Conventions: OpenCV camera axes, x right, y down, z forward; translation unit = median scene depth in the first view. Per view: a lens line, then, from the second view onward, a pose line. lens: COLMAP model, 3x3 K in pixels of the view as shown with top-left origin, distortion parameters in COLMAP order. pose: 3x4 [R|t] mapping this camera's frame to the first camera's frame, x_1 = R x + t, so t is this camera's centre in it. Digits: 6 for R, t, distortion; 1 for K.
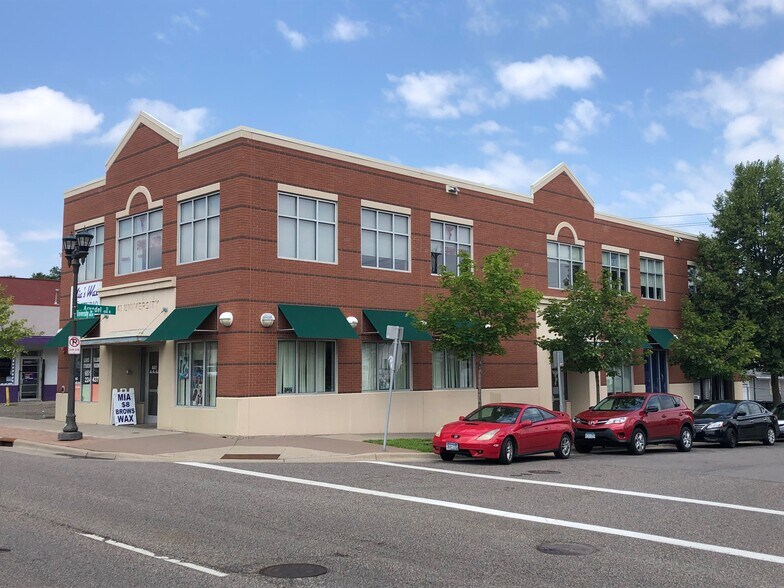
lens RADIAL K [[824.9, 0, 392.0], [0, 824.9, 294.0], [0, 0, 1]] dist [0.097583, -0.256780]
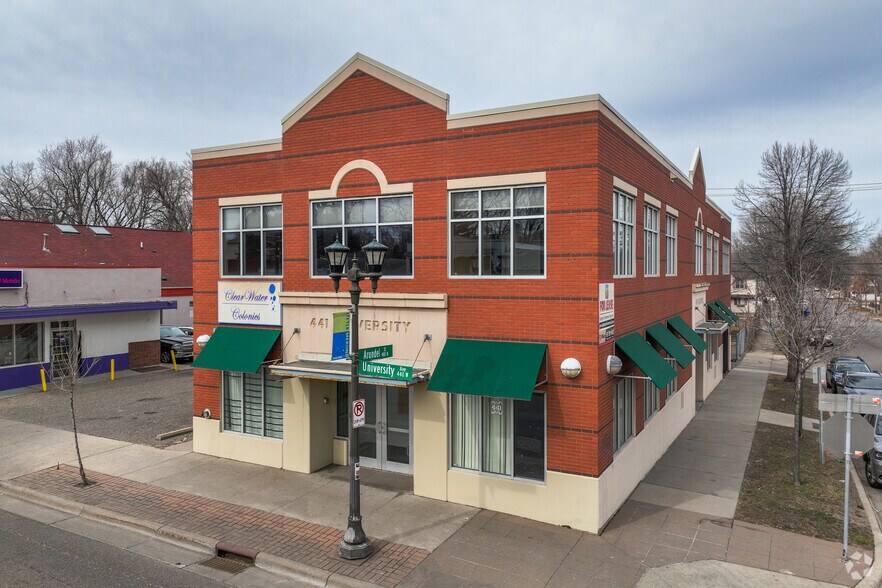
lens RADIAL K [[630.2, 0, 444.4], [0, 630.2, 287.4], [0, 0, 1]] dist [0.002145, 0.003530]
pose [[0.958080, 0.000055, 0.286501, -0.397975], [-0.032659, 0.993503, 0.109024, -0.082370], [-0.284633, -0.113810, 0.951857, 0.446086]]
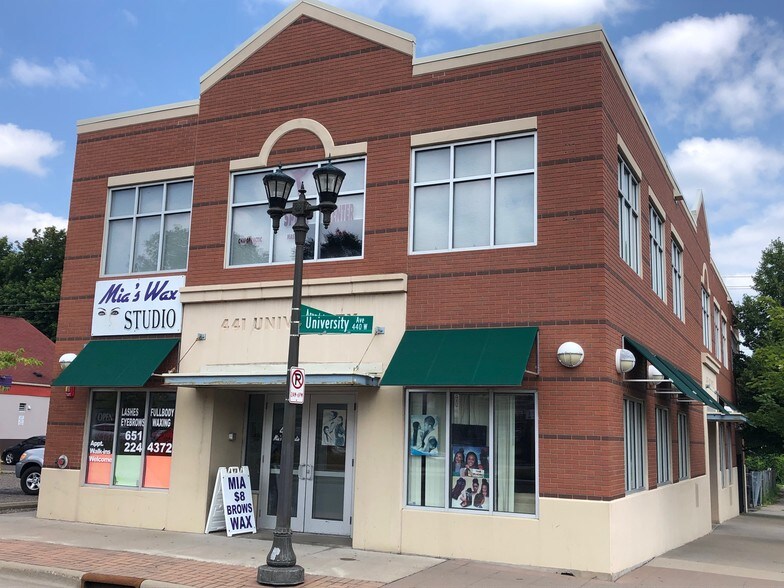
lens RADIAL K [[824.9, 0, 392.0], [0, 824.9, 294.0], [0, 0, 1]] dist [0.097583, -0.256780]
pose [[0.942475, 0.092149, 0.321324, -0.425890], [-0.067722, 0.993955, -0.086409, 0.040066], [-0.327344, 0.059678, 0.943019, 0.442634]]
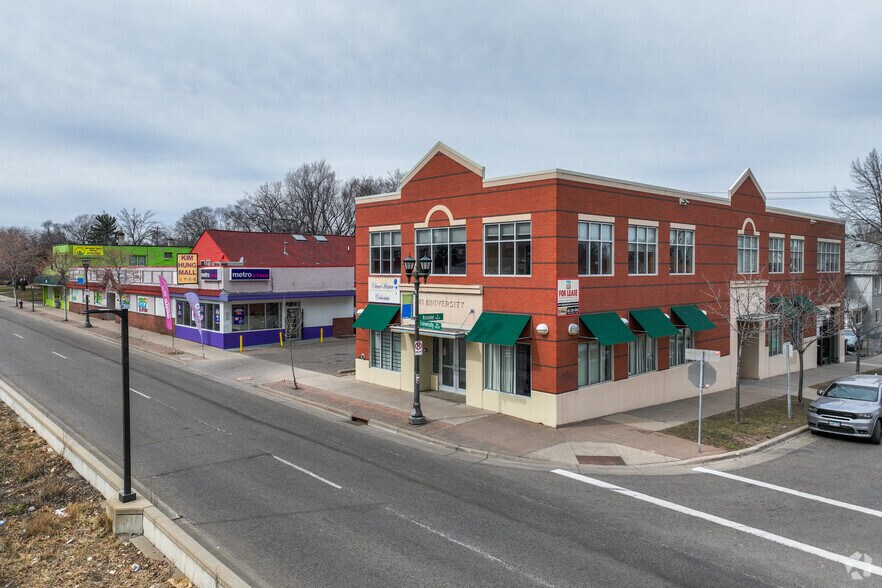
lens RADIAL K [[615.3, 0, 439.9], [0, 615.3, 284.3], [0, 0, 1]] dist [0.003014, 0.000495]
pose [[0.999288, 0.007354, -0.037015, -0.273500], [-0.002873, 0.992810, 0.119669, -0.124417], [0.037628, -0.119477, 0.992124, 0.086764]]
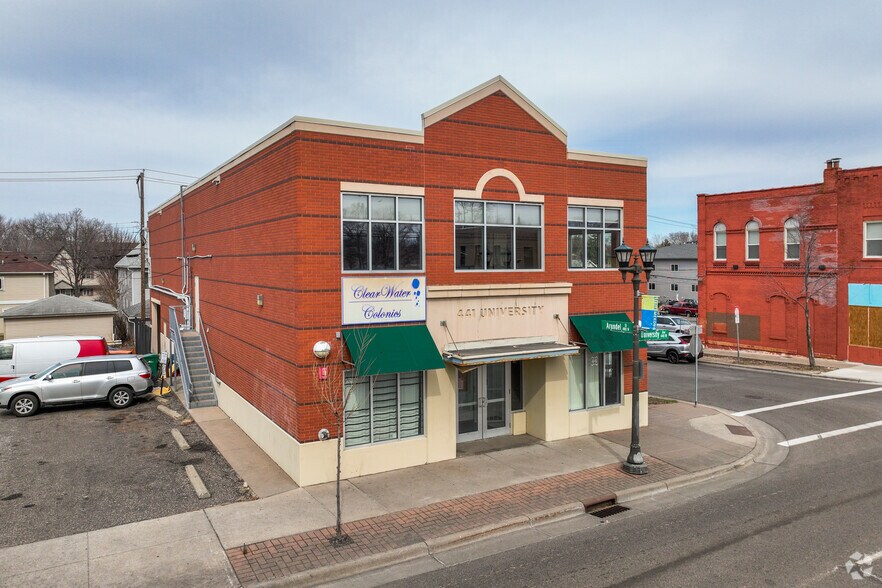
lens RADIAL K [[635.6, 0, 441.3], [0, 635.6, 276.0], [0, 0, 1]] dist [0.006198, 0.003997]
pose [[0.251893, -0.015502, 0.967631, -0.962581], [-0.092182, 0.994941, 0.039936, -0.042268], [-0.963355, -0.099257, 0.249189, 0.904059]]
